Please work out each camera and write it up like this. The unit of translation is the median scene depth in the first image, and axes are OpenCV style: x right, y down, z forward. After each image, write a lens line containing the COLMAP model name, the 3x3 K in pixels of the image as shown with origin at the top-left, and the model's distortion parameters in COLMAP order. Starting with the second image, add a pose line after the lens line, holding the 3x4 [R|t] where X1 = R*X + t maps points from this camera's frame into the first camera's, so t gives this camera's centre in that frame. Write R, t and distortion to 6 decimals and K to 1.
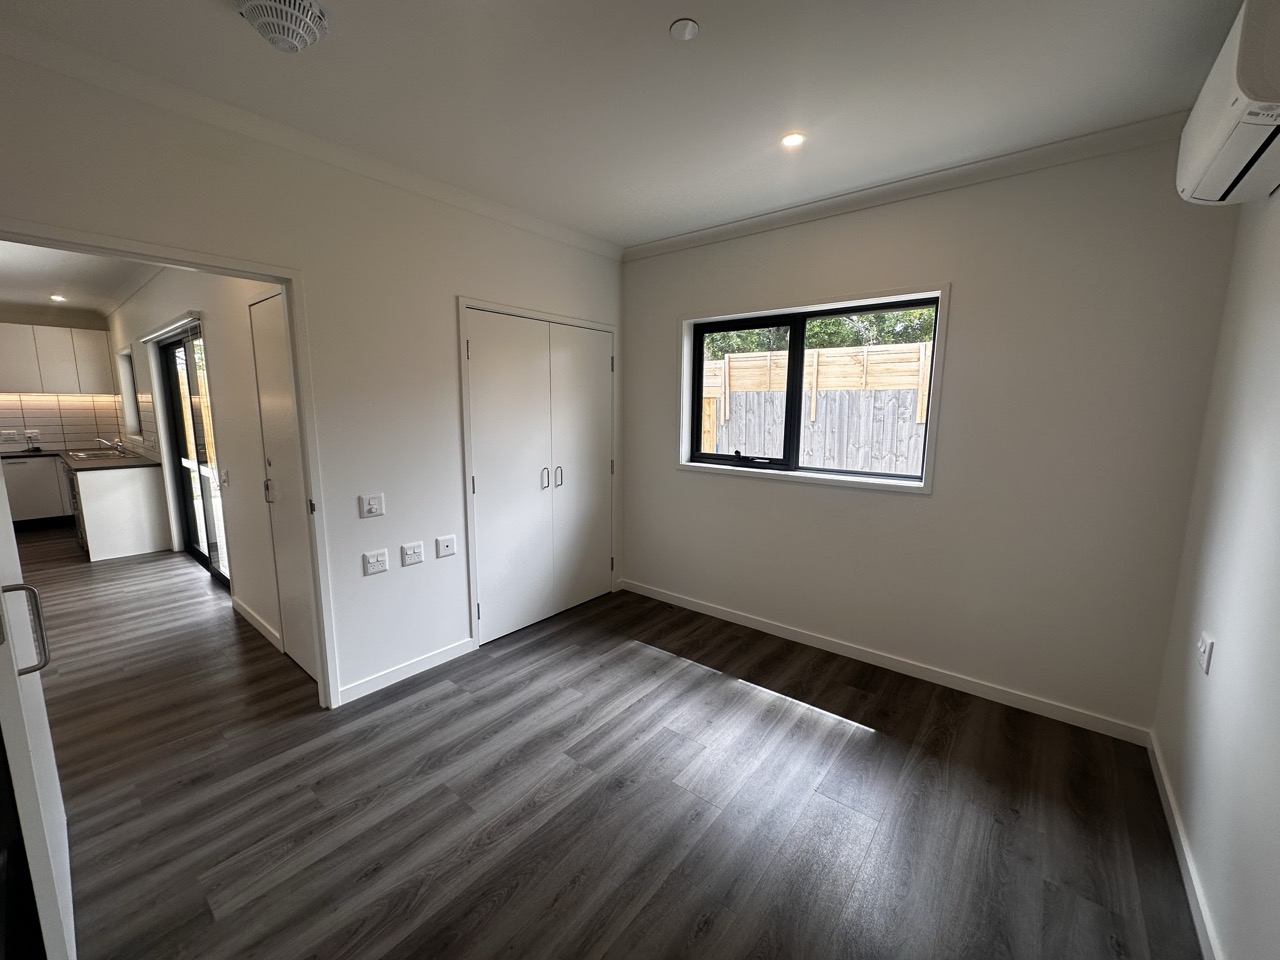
lens RADIAL K [[508.4, 0, 640.0], [0, 508.4, 480.0], [0, 0, 1]] dist [-0.002724, -0.000199]
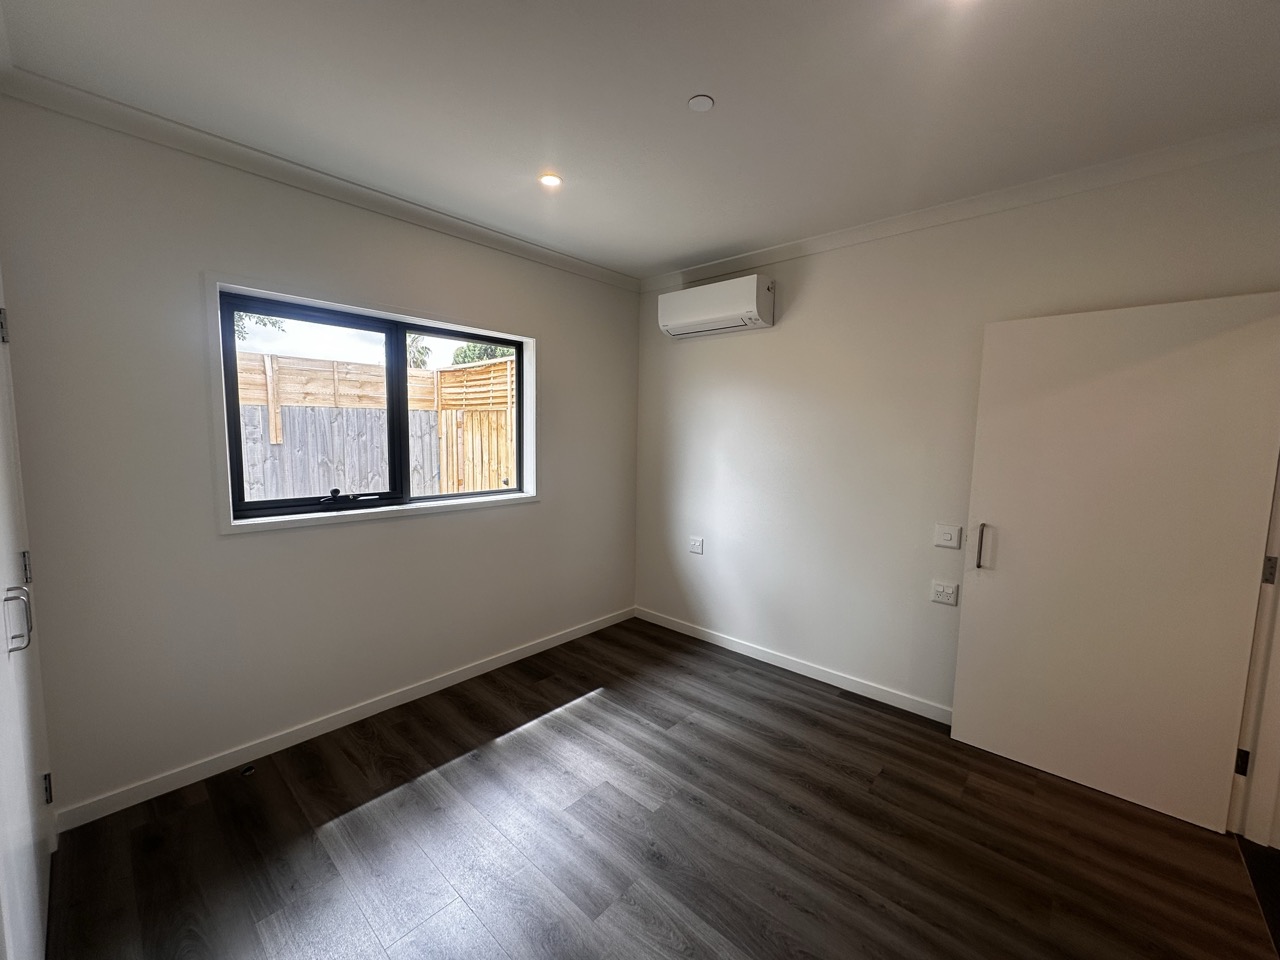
lens RADIAL K [[508.4, 0, 640.0], [0, 508.4, 480.0], [0, 0, 1]] dist [-0.002724, -0.000199]
pose [[0.059300, -0.101694, 0.993047, -0.605252], [0.129200, 0.987212, 0.093382, -0.099553], [-0.989844, 0.122764, 0.071681, 0.620329]]
